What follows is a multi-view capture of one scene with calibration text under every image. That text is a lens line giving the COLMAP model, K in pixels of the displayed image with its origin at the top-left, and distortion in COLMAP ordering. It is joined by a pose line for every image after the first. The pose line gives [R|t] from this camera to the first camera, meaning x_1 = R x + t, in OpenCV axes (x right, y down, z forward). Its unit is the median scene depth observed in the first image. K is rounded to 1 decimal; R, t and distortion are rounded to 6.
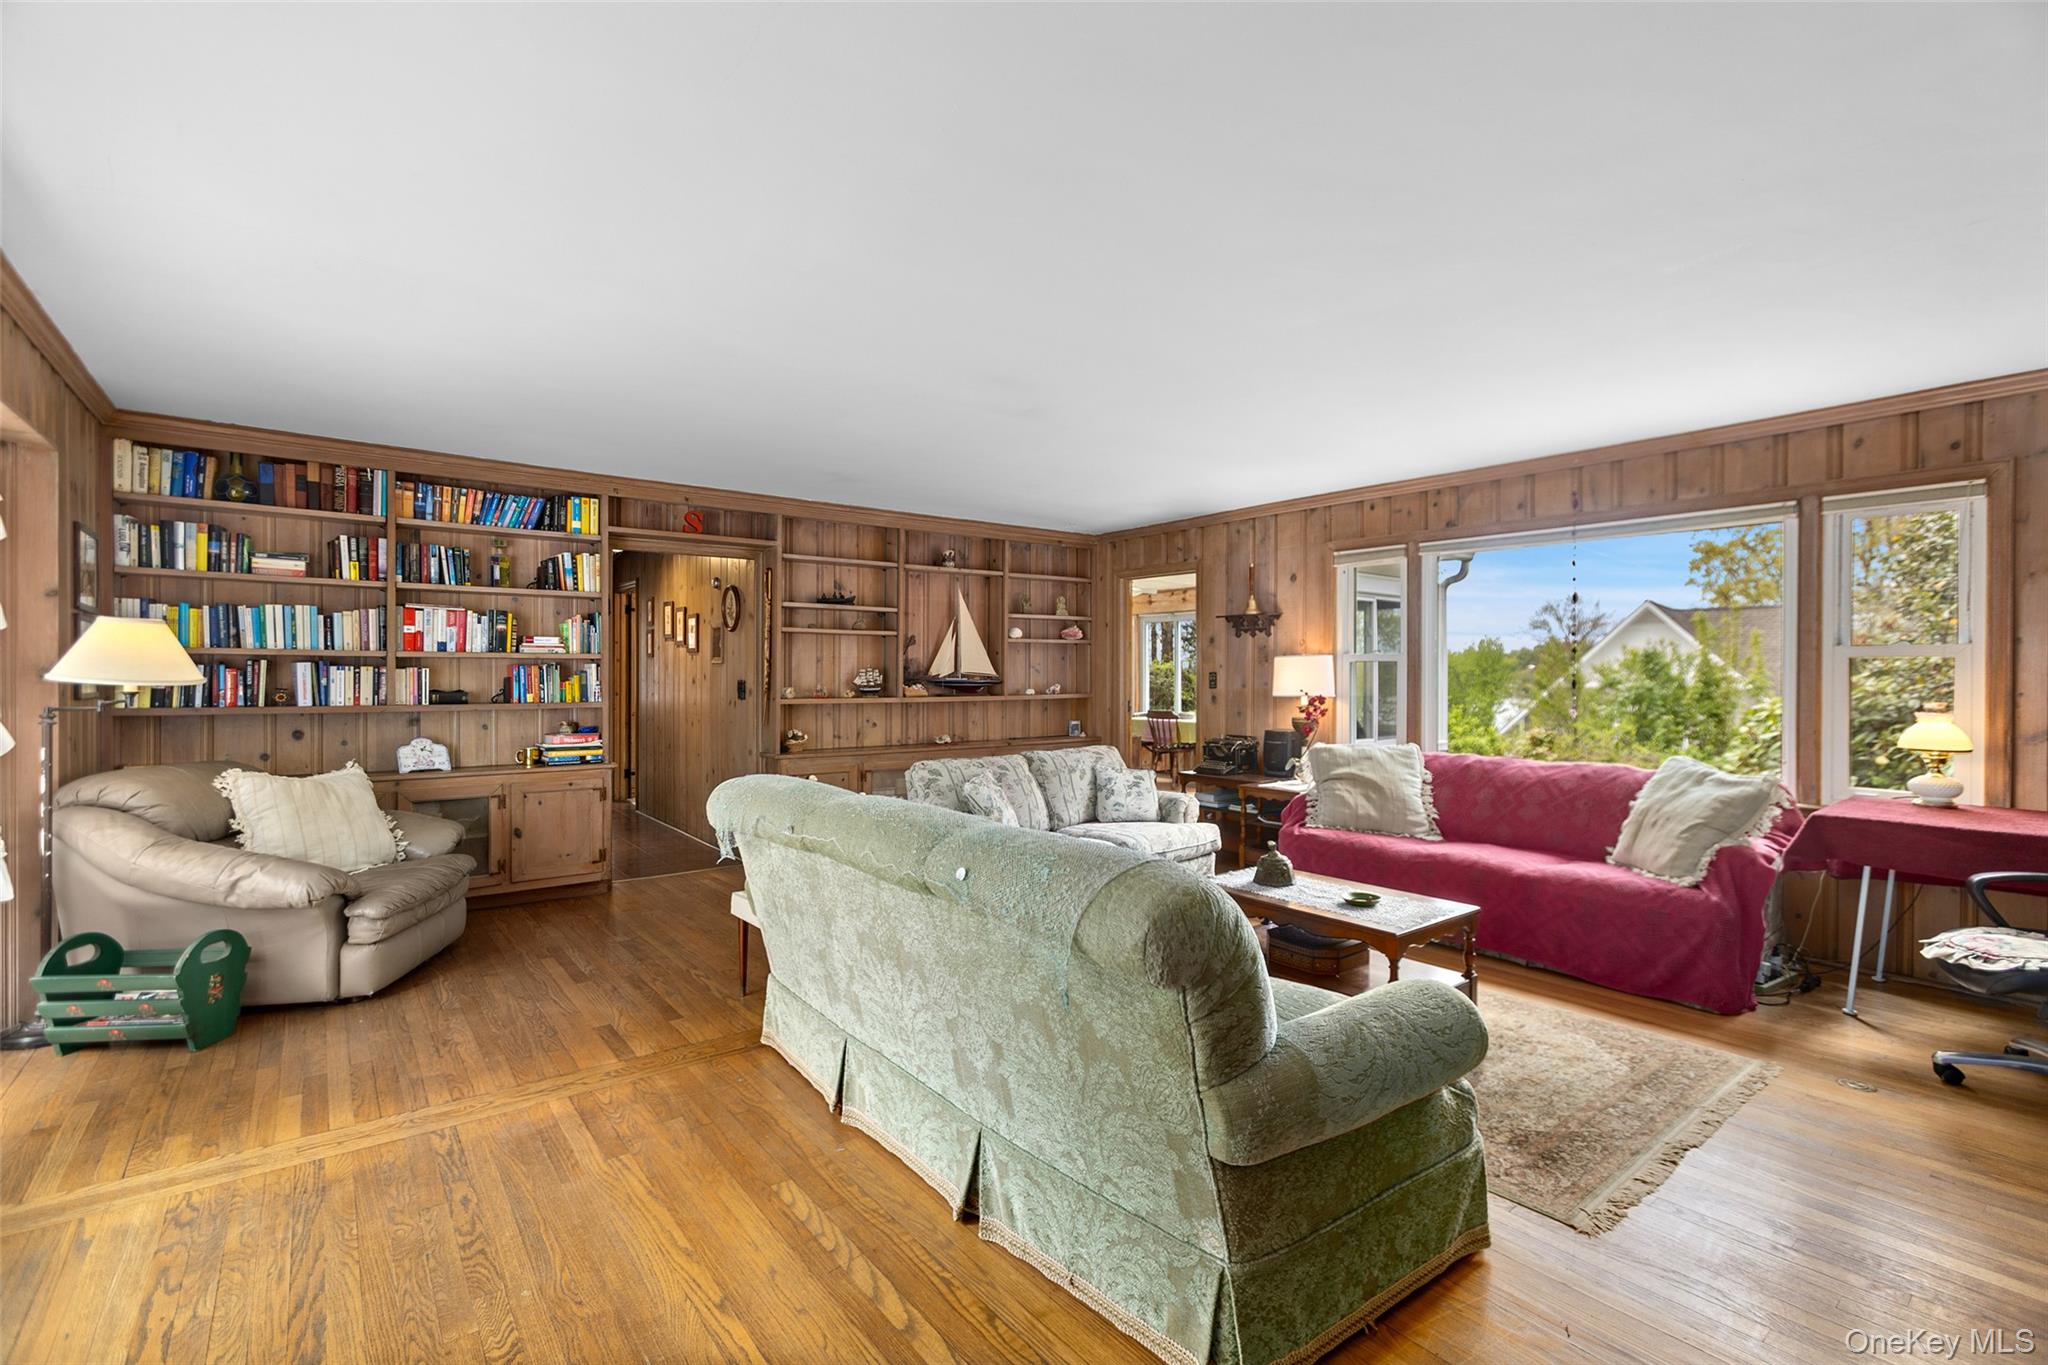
lens RADIAL K [[924.6, 0, 1024.9], [0, 924.6, 682.5], [0, 0, 1]] dist [-0.018811, 0.012056]
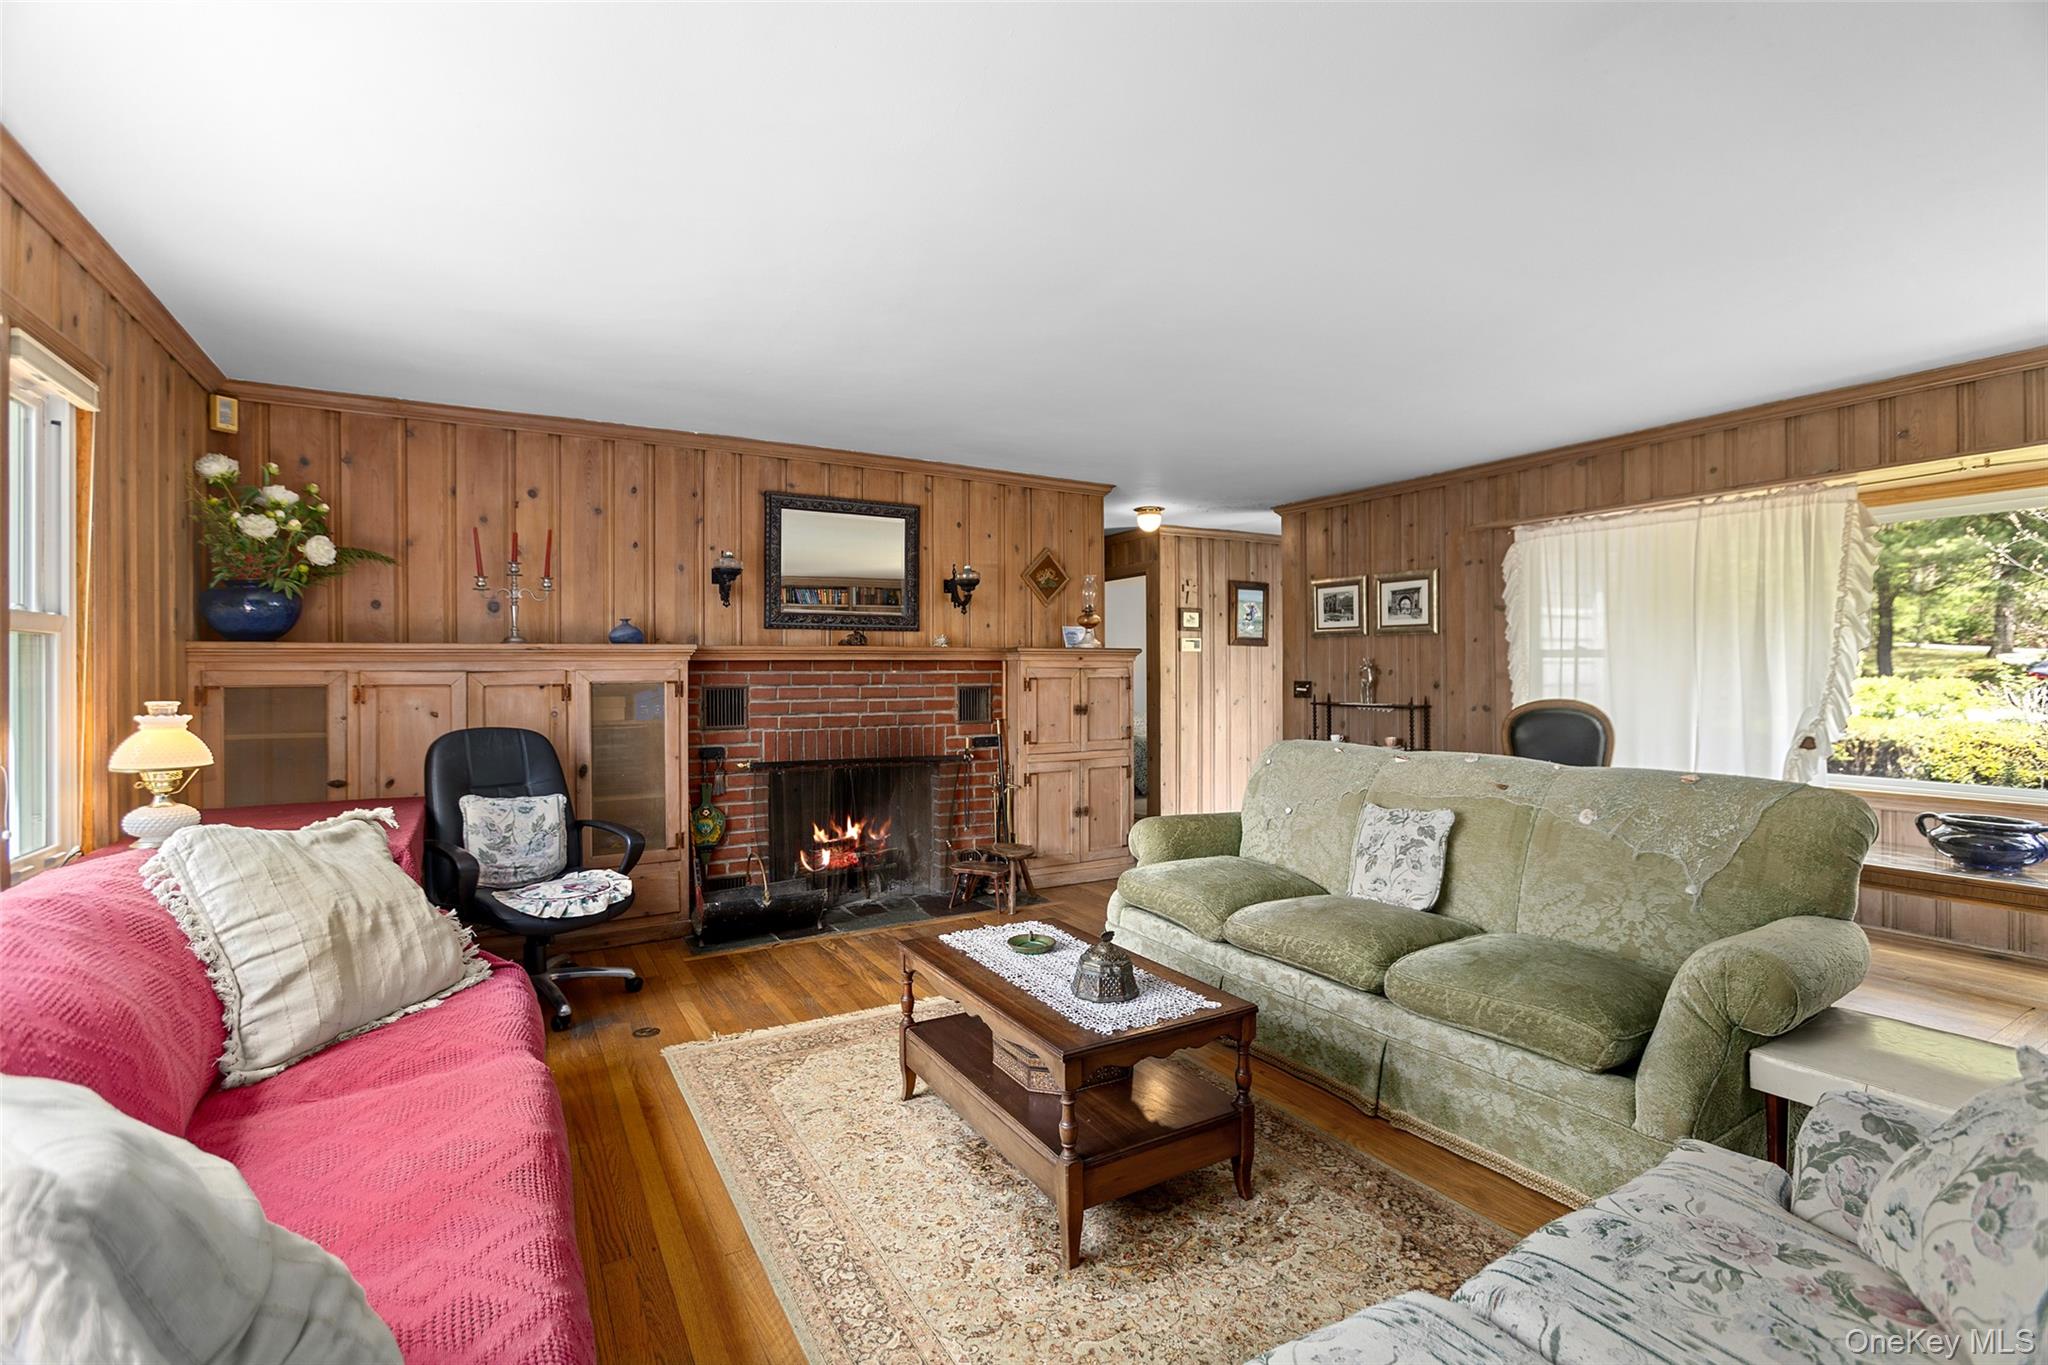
lens RADIAL K [[924.6, 0, 1039.6], [0, 924.6, 668.9], [0, 0, 1]] dist [-0.018811, 0.012056]
pose [[-0.992566, 0.001997, 0.121688, 0.165270], [0.003005, 0.999963, 0.008095, -0.004856], [-0.121667, 0.008400, -0.992535, 1.136625]]
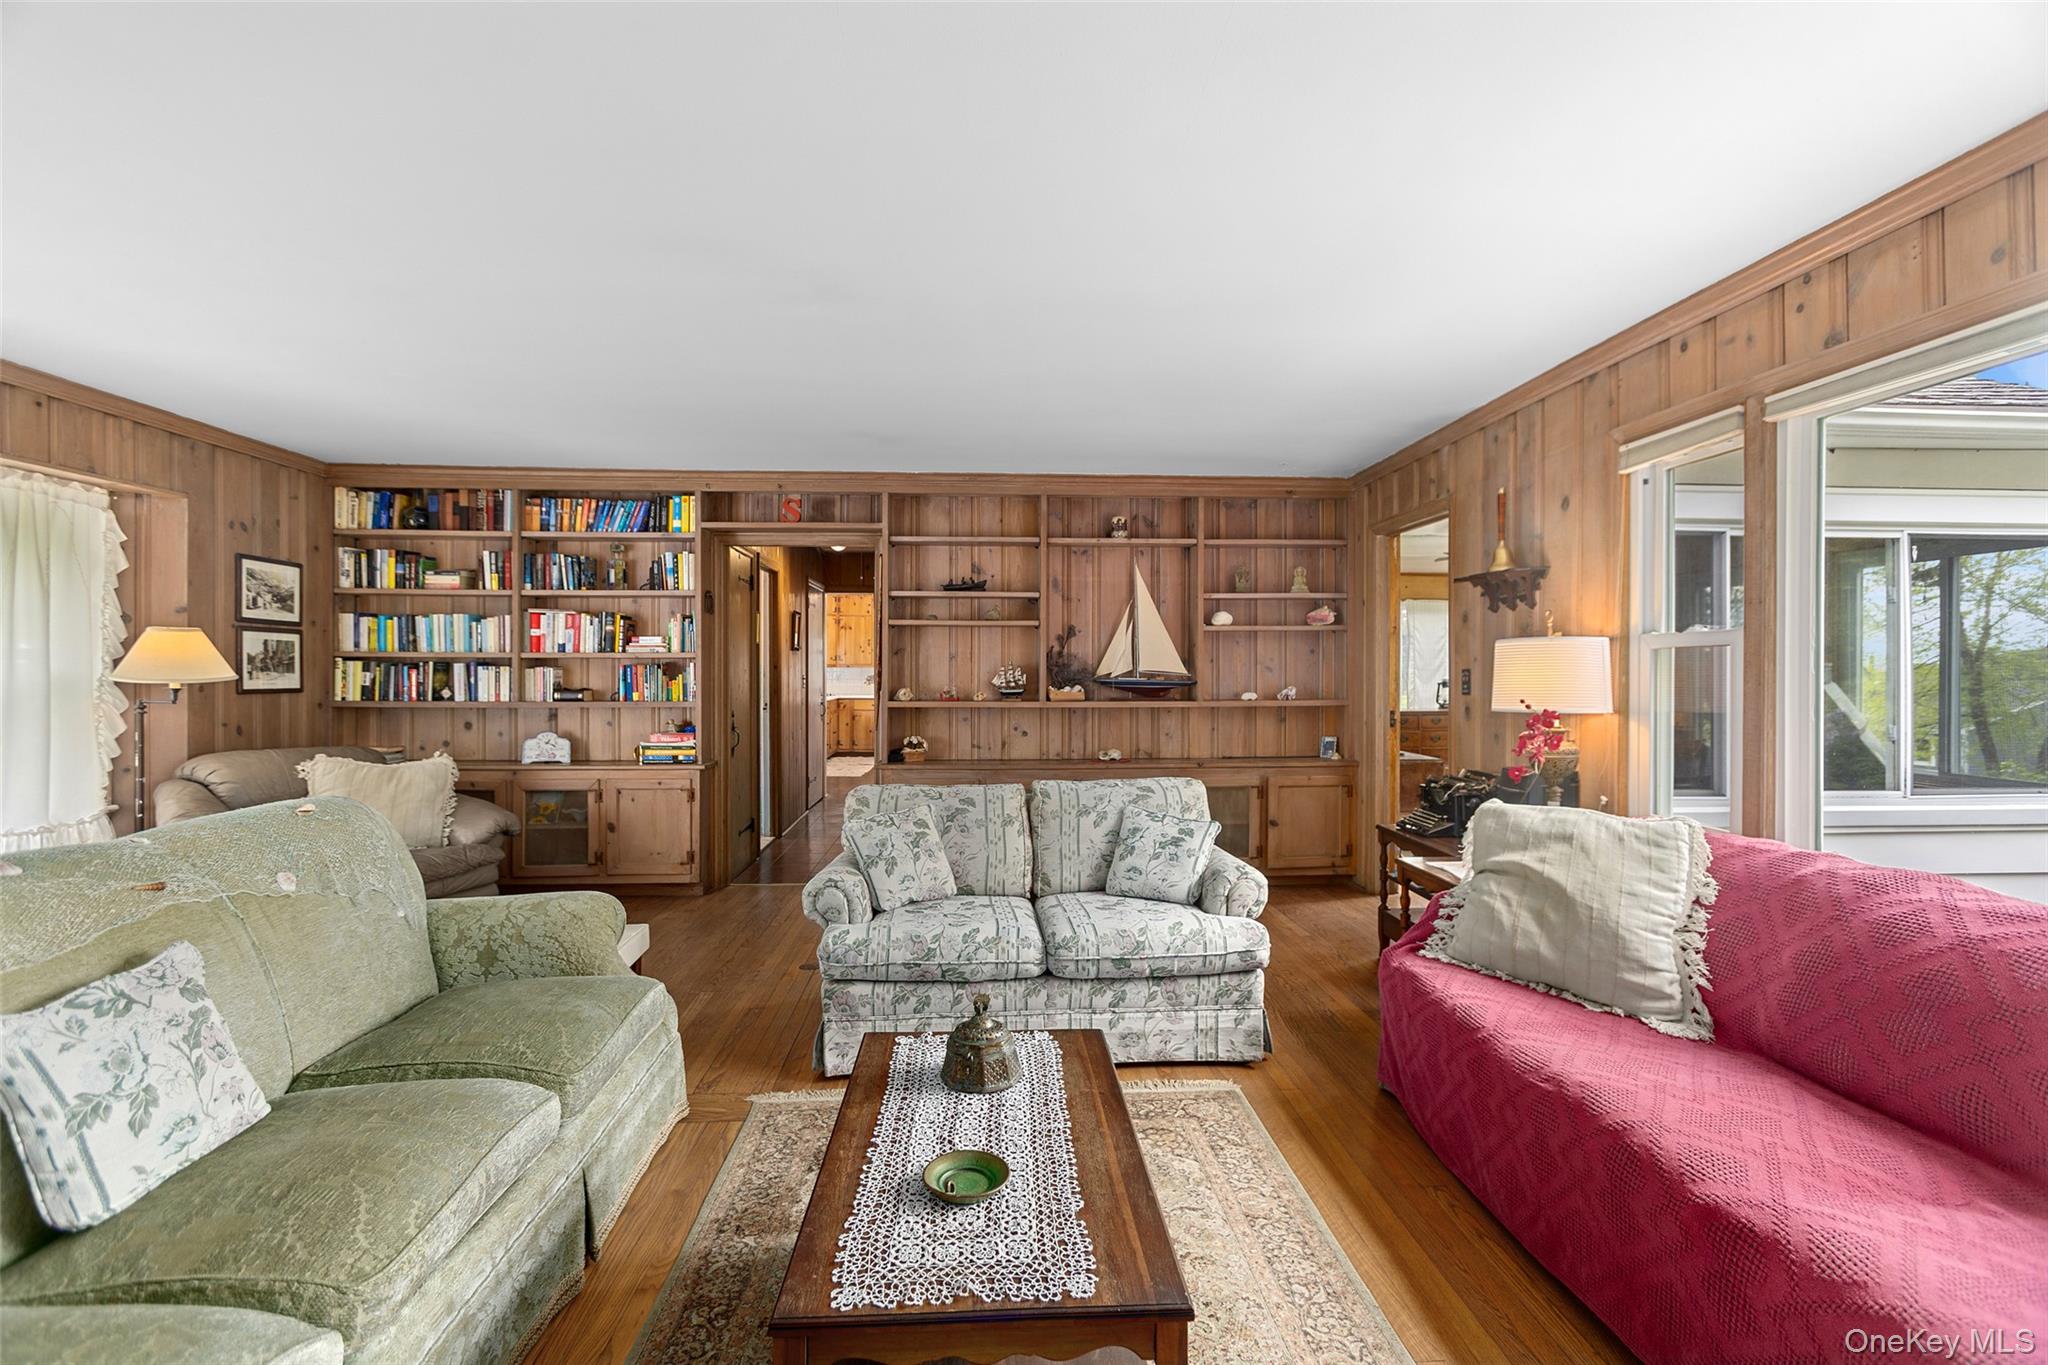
lens RADIAL K [[924.6, 0, 1020.8], [0, 924.6, 676.9], [0, 0, 1]] dist [-0.018811, 0.012056]
pose [[0.818978, 0.000815, -0.573824, 0.408173], [-0.004147, 0.999981, -0.004498, -0.002269], [0.573810, 0.006063, 0.818966, 0.410610]]
